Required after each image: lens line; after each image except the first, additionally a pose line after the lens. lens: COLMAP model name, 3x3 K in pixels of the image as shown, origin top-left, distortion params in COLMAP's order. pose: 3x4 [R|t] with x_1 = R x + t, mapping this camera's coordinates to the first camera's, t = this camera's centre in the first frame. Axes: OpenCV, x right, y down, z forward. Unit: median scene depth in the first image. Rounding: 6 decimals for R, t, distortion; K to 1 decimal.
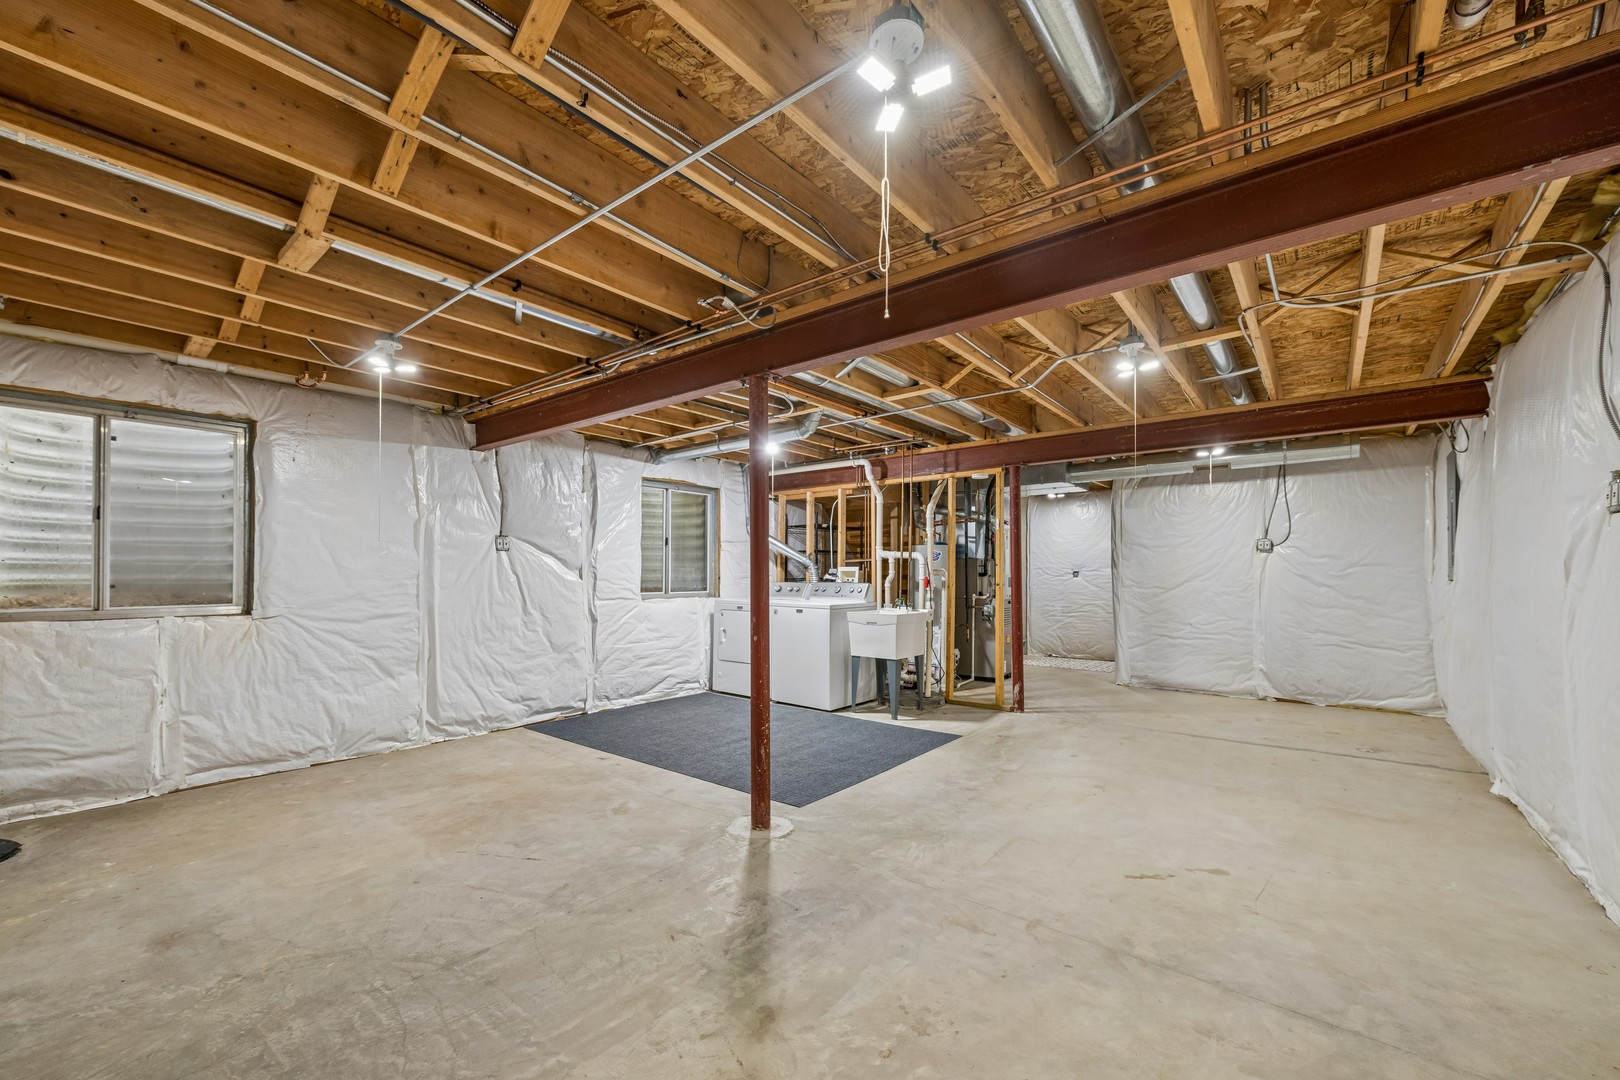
lens RADIAL K [[646.0, 0, 812.3], [0, 646.0, 548.3], [0, 0, 1]] dist [0.001222, 0.000028]
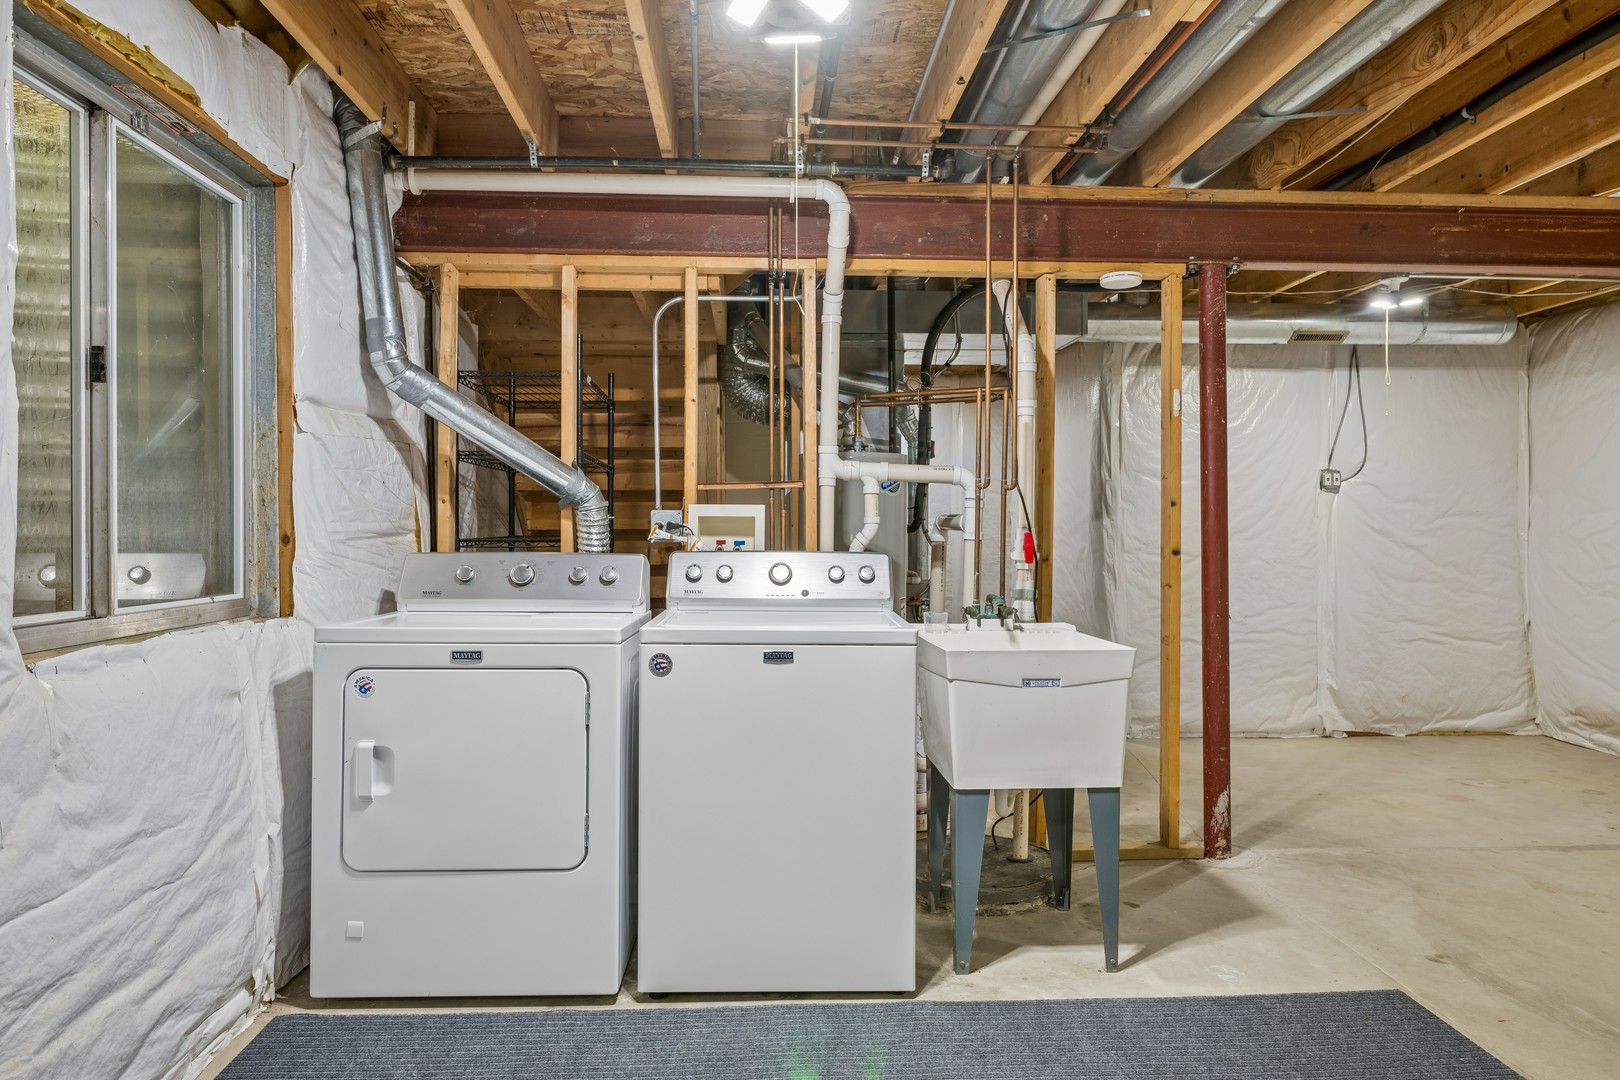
lens RADIAL K [[994.9, 0, 806.8], [0, 994.9, 526.0], [0, 0, 1]] dist [0.000786, 0.001197]
pose [[0.748126, 0.003521, 0.663548, -0.283801], [-0.027615, 0.999285, 0.025833, 0.028397], [-0.662982, -0.037650, 0.747688, 0.646333]]
